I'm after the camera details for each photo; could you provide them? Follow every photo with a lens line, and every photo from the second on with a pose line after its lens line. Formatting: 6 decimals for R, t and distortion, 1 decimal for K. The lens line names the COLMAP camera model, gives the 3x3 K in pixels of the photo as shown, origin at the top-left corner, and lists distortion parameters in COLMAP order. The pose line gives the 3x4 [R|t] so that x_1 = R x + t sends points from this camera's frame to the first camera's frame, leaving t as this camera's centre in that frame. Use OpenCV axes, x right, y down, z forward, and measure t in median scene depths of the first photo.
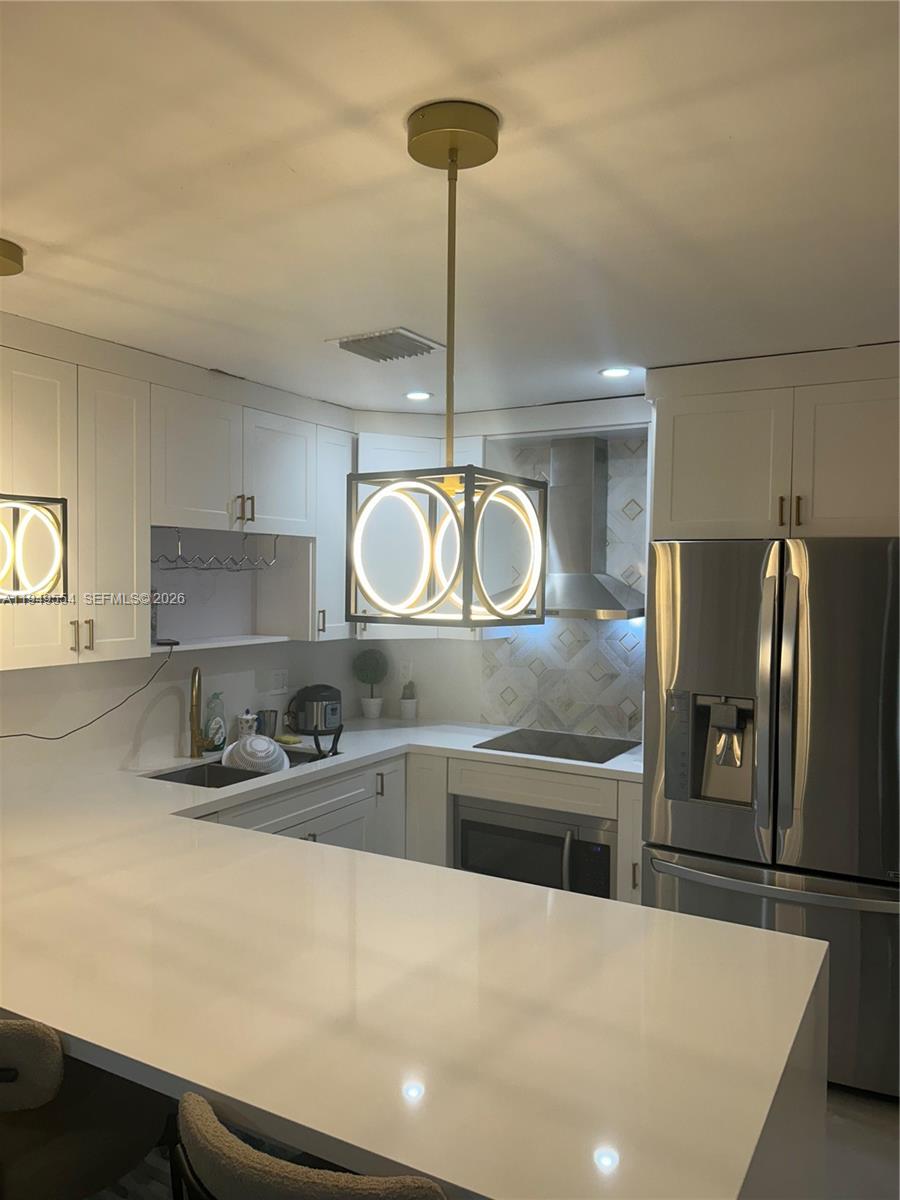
lens RADIAL K [[905.0, 0, 443.0], [0, 905.0, 599.1], [0, 0, 1]] dist [0.033319, -0.029613]
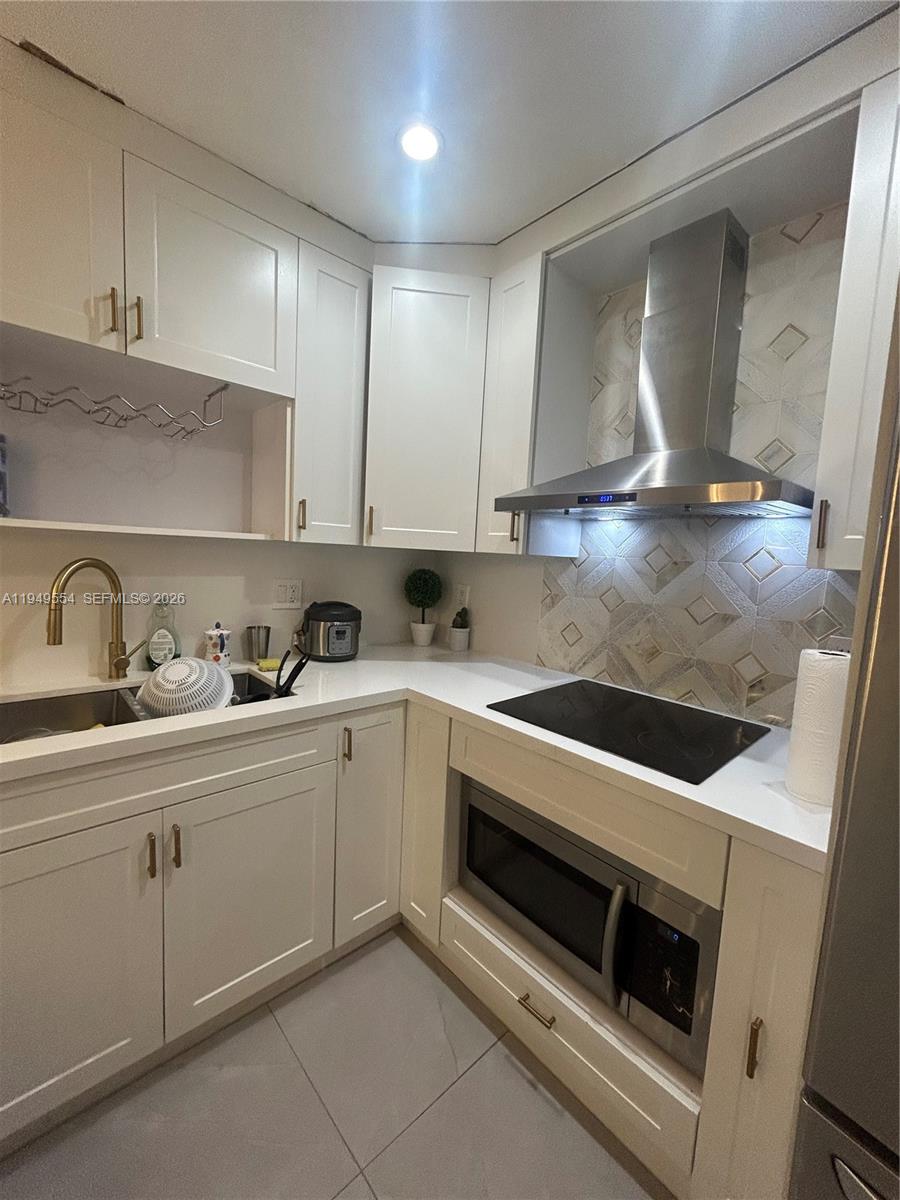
lens RADIAL K [[487.9, 0, 452.4], [0, 487.9, 599.2], [0, 0, 1]] dist [-0.002556, 0.001070]
pose [[0.952366, 0.065607, -0.297817, 0.118703], [-0.048163, 0.996687, 0.065545, 0.066307], [0.301131, -0.048079, 0.952370, 0.696761]]
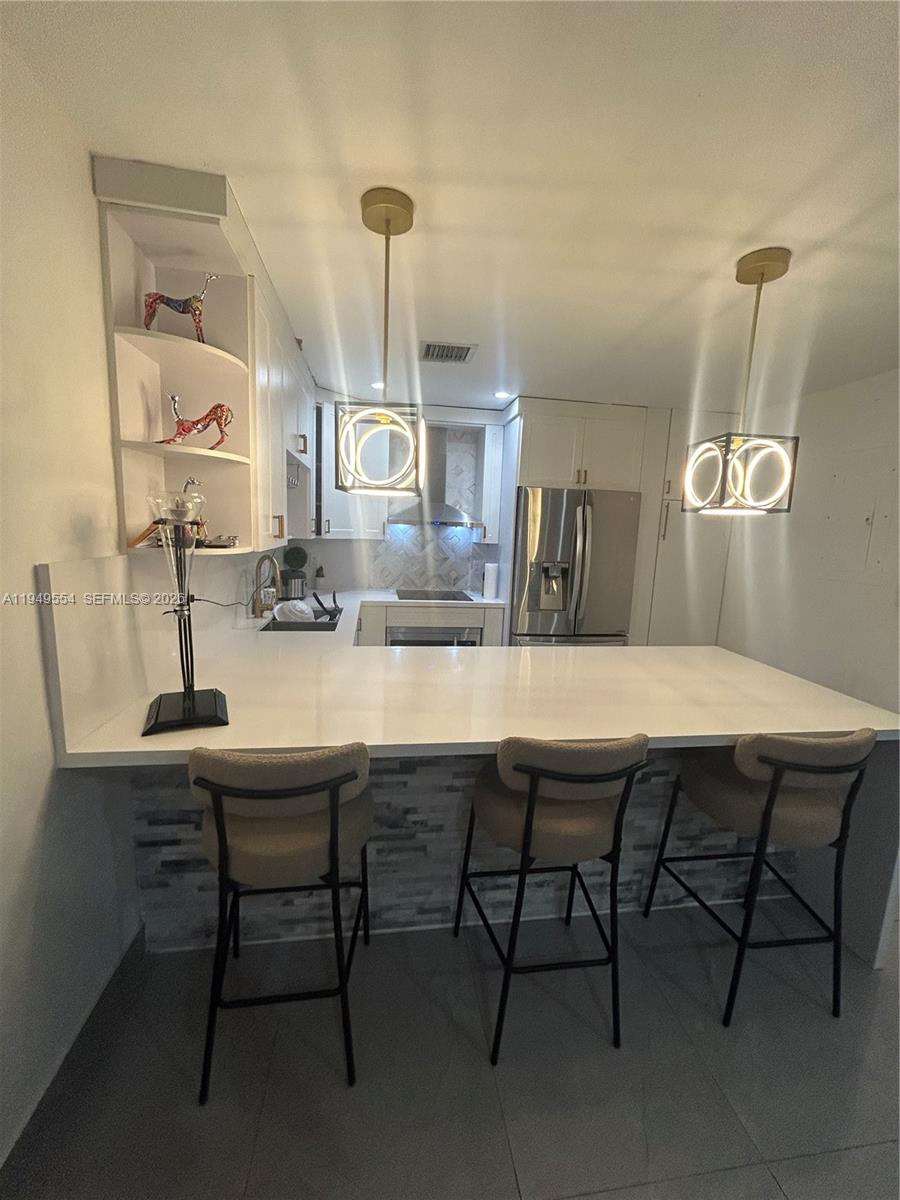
lens RADIAL K [[487.9, 0, 453.0], [0, 487.9, 602.9], [0, 0, 1]] dist [-0.002556, 0.001070]
pose [[0.779894, -0.077596, 0.621083, -0.512025], [-0.015019, 0.989680, 0.142507, 0.034461], [-0.625732, -0.120469, 0.770680, 0.207034]]
